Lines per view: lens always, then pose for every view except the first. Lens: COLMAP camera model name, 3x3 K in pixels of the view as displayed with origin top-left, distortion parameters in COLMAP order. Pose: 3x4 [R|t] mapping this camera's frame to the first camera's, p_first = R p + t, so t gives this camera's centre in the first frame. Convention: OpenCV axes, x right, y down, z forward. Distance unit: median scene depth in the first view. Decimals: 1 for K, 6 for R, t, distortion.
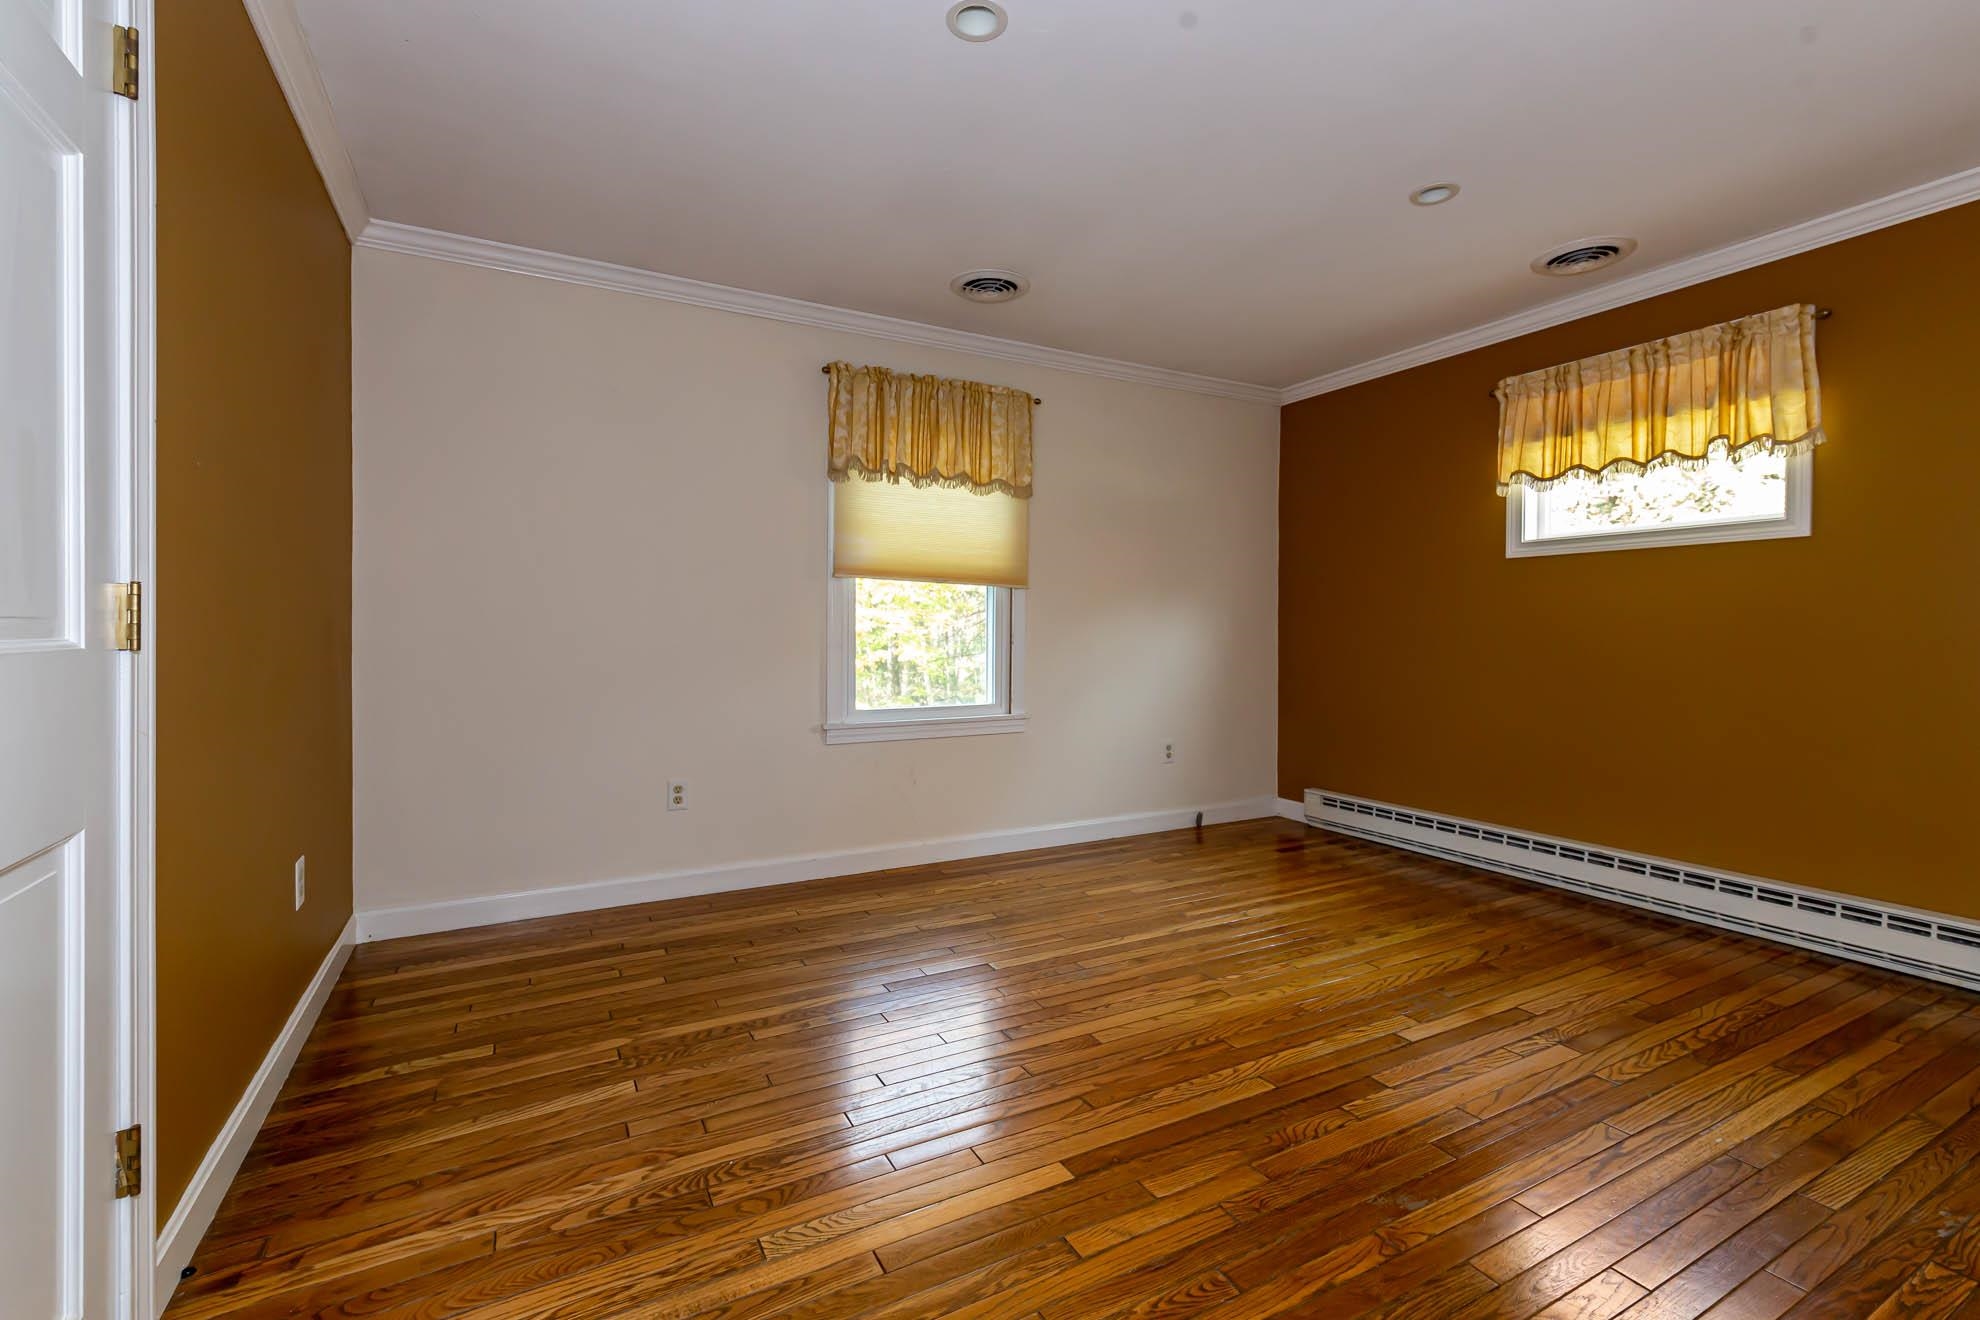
lens RADIAL K [[894.9, 0, 1005.1], [0, 894.9, 641.6], [0, 0, 1]] dist [0.000925, -0.000045]
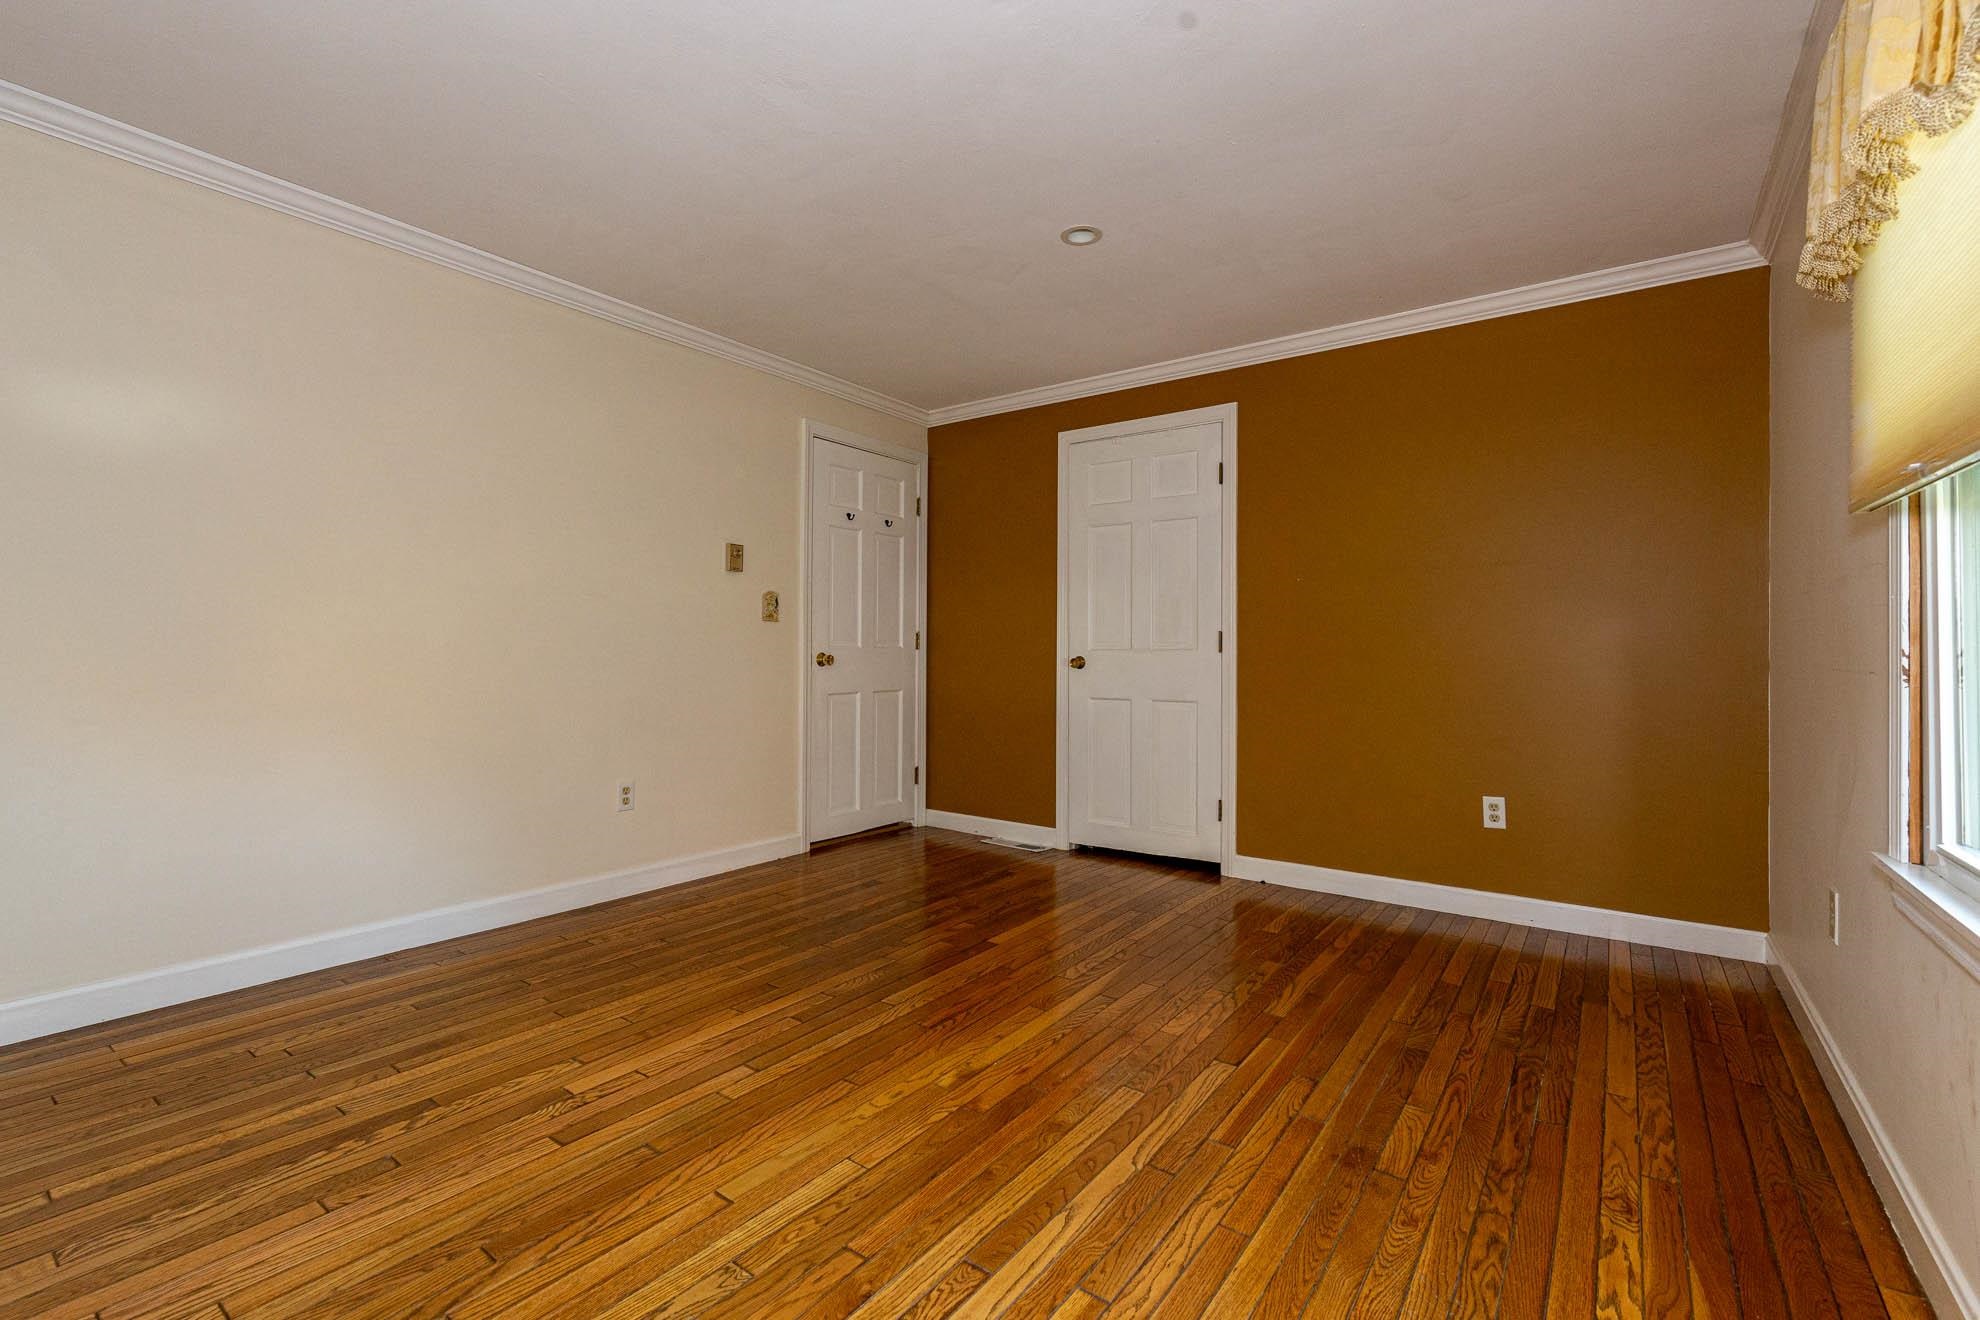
lens RADIAL K [[894.9, 0, 1005.1], [0, 894.9, 641.6], [0, 0, 1]] dist [0.000925, -0.000045]
pose [[-0.908928, -0.016722, -0.416618, 0.579377], [-0.016266, 0.999857, -0.004646, -0.005839], [0.416636, 0.002554, -0.909070, 1.896999]]
